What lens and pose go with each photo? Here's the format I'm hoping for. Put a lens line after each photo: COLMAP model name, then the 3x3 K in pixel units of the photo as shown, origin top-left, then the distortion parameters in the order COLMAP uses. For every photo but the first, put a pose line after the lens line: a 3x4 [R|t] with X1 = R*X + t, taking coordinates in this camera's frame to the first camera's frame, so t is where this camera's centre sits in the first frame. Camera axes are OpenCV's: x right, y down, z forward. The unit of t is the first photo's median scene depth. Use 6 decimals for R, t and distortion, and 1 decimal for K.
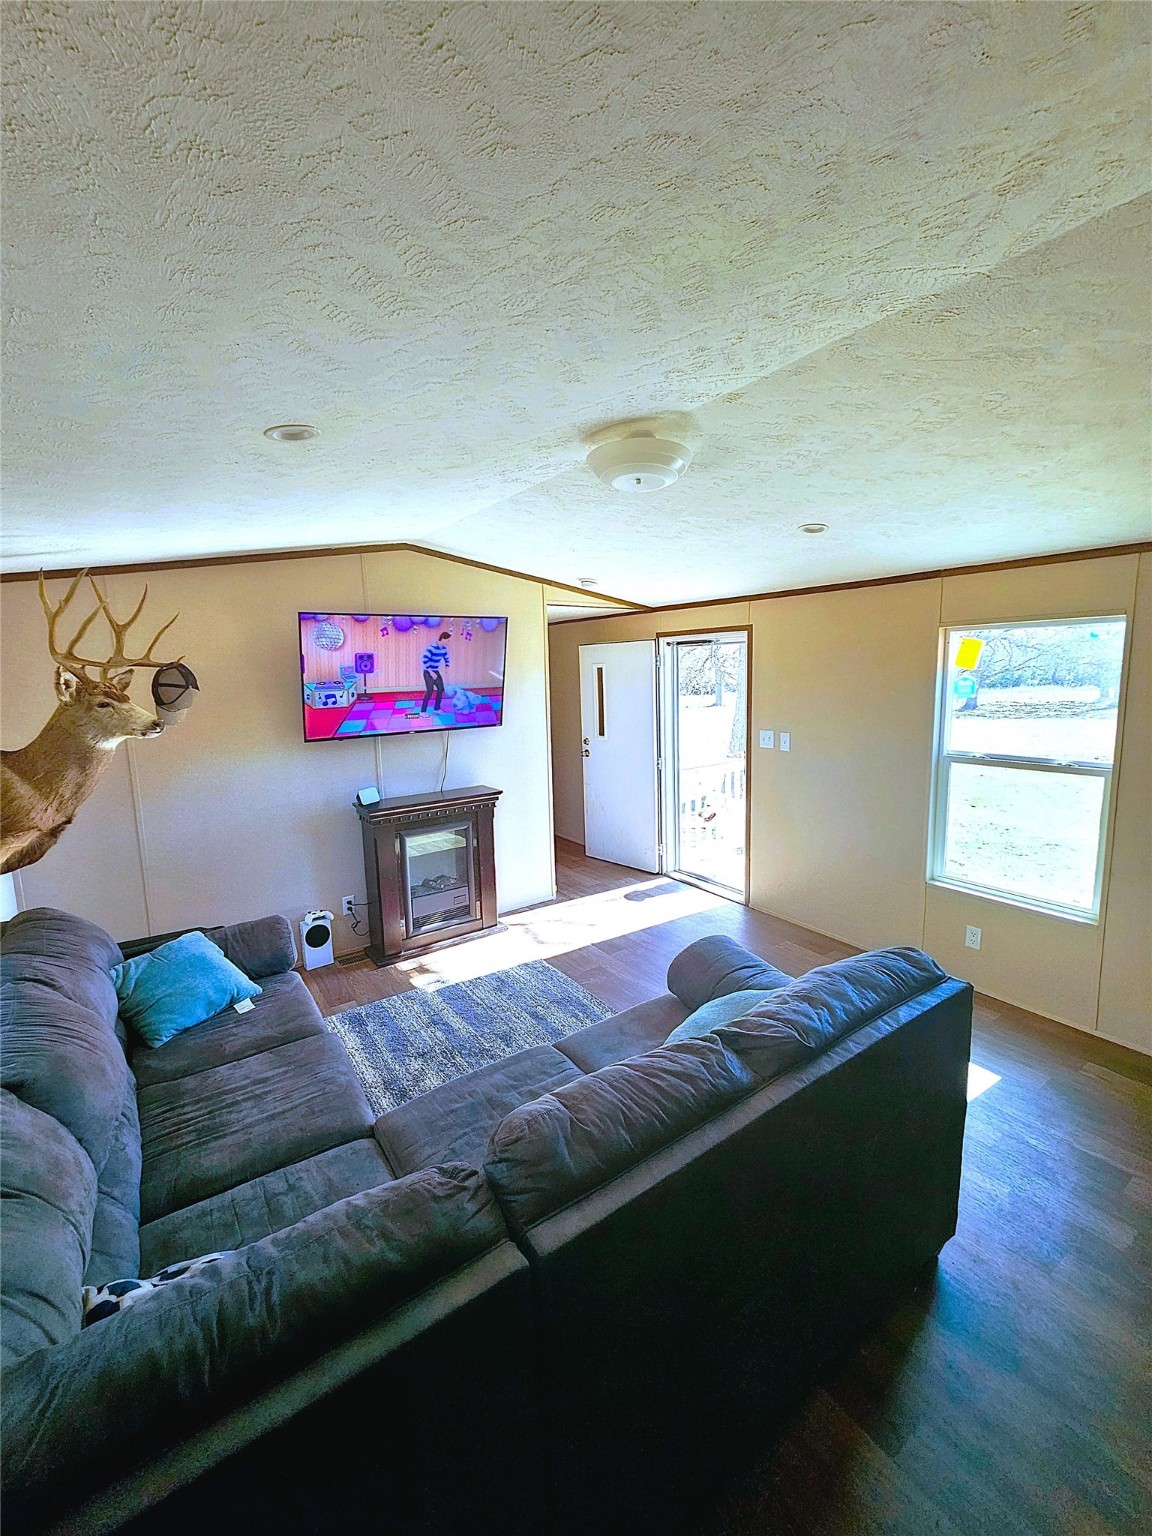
lens RADIAL K [[626.3, 0, 572.9], [0, 626.3, 761.1], [0, 0, 1]] dist [-0.000174, -0.000073]
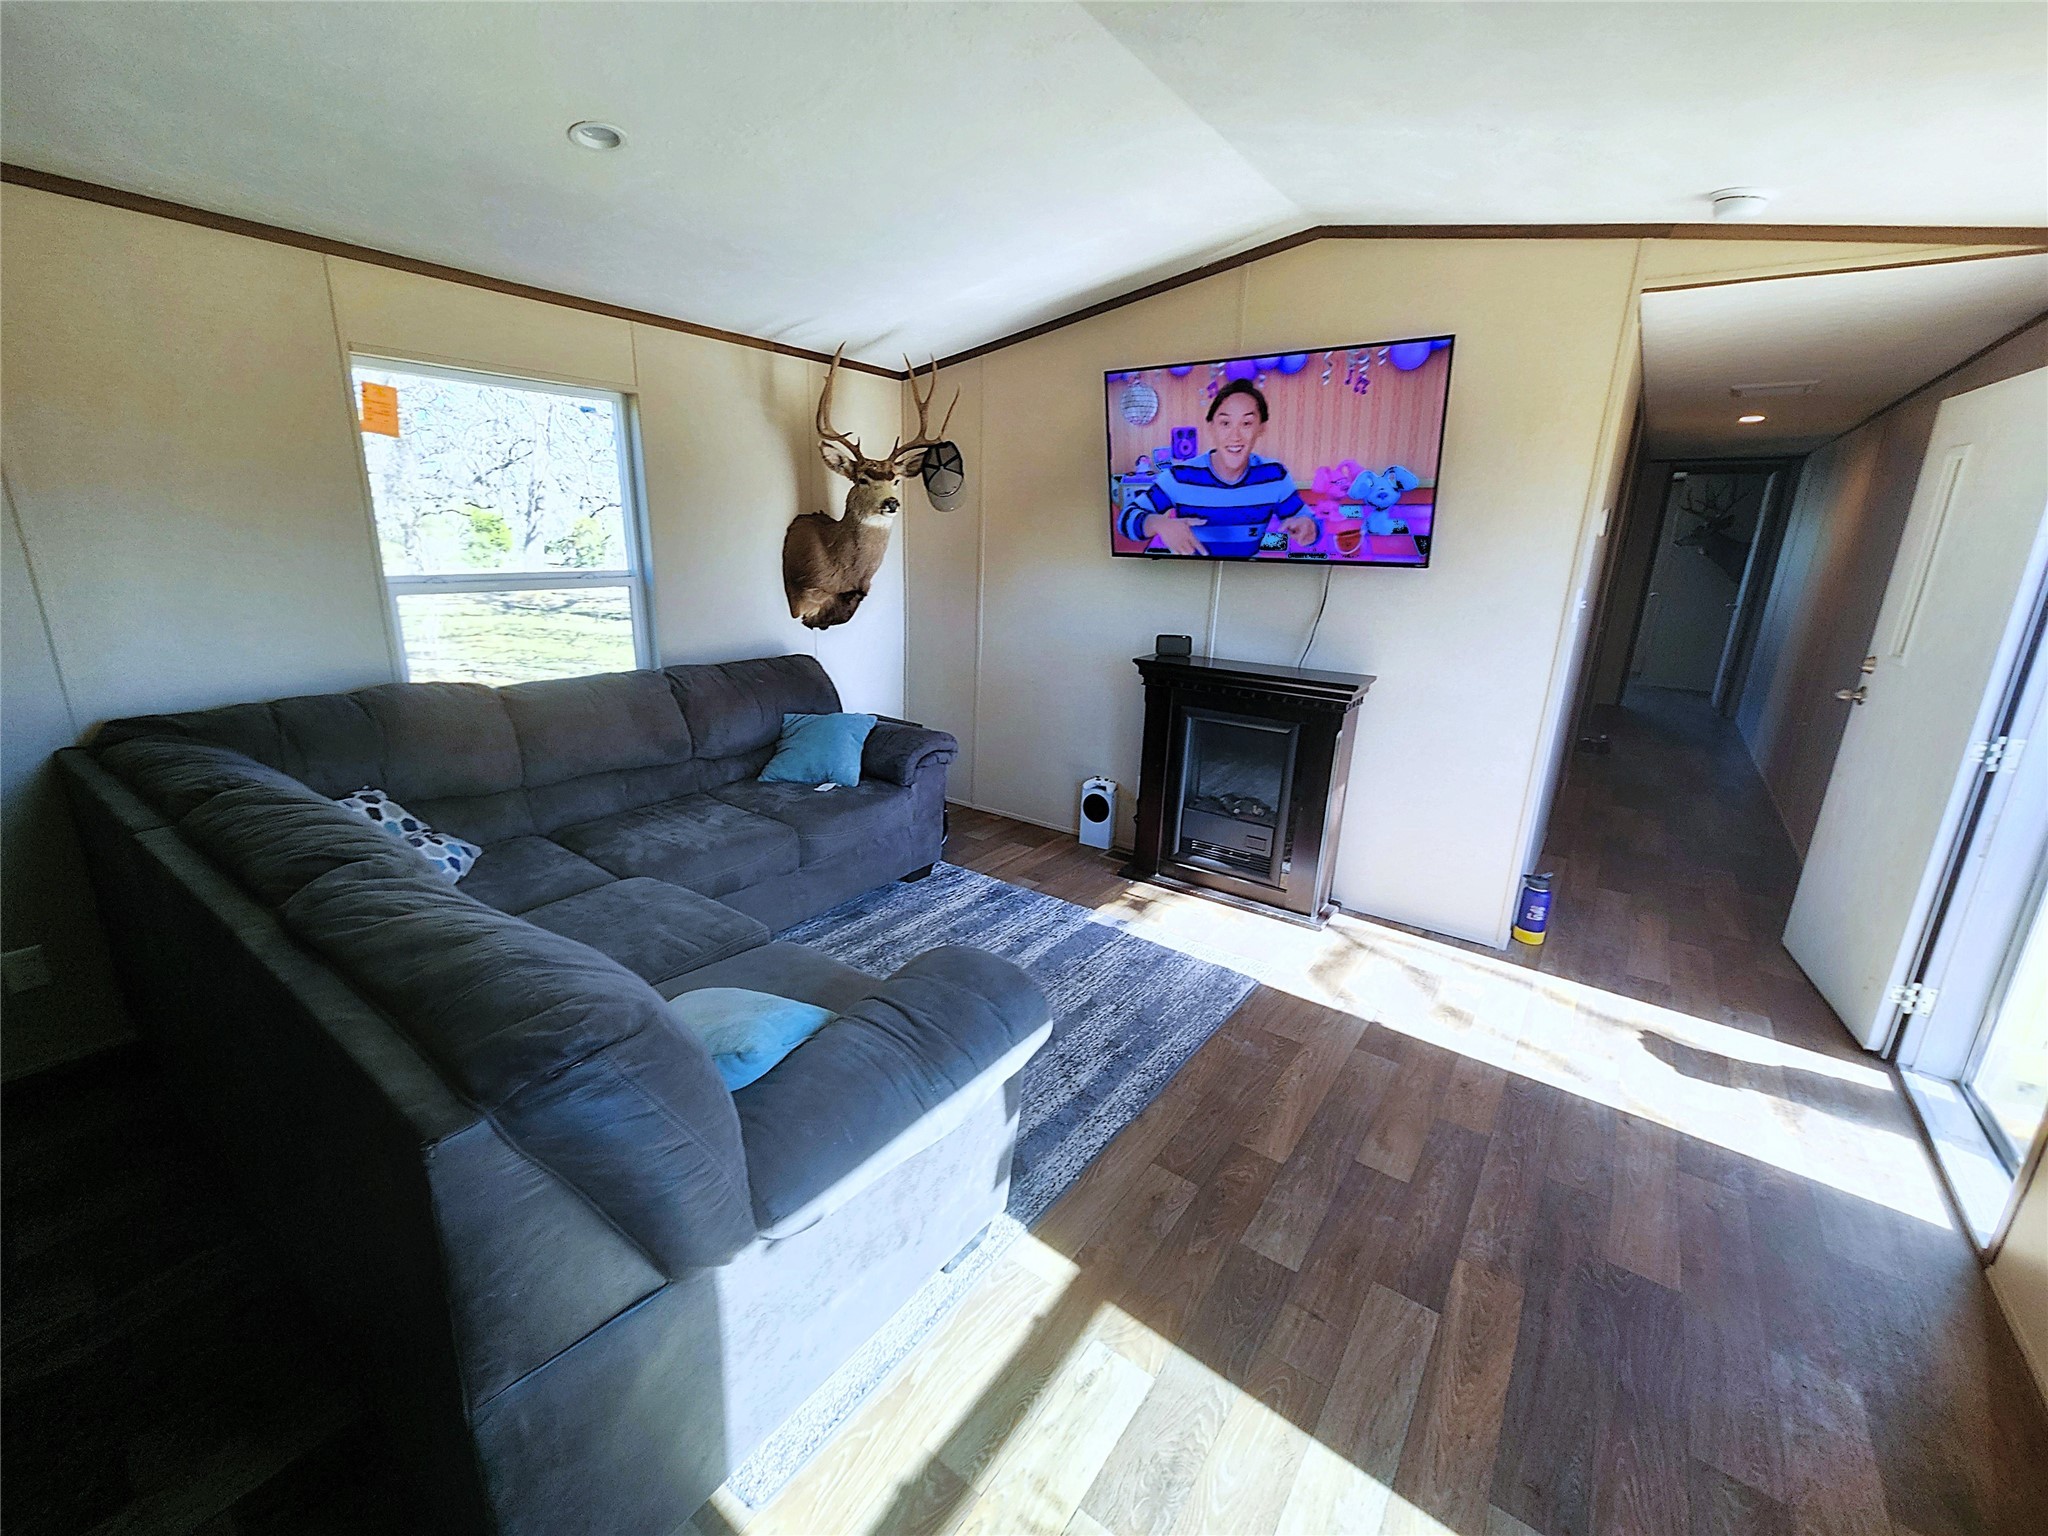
lens RADIAL K [[835.0, 0, 1019.2], [0, 835.0, 769.1], [0, 0, 1]] dist [-0.000174, -0.000073]
pose [[0.327658, 0.288357, -0.899717, 0.503025], [-0.172119, 0.954569, 0.243254, -0.009502], [0.928986, 0.075155, 0.362404, 0.521701]]
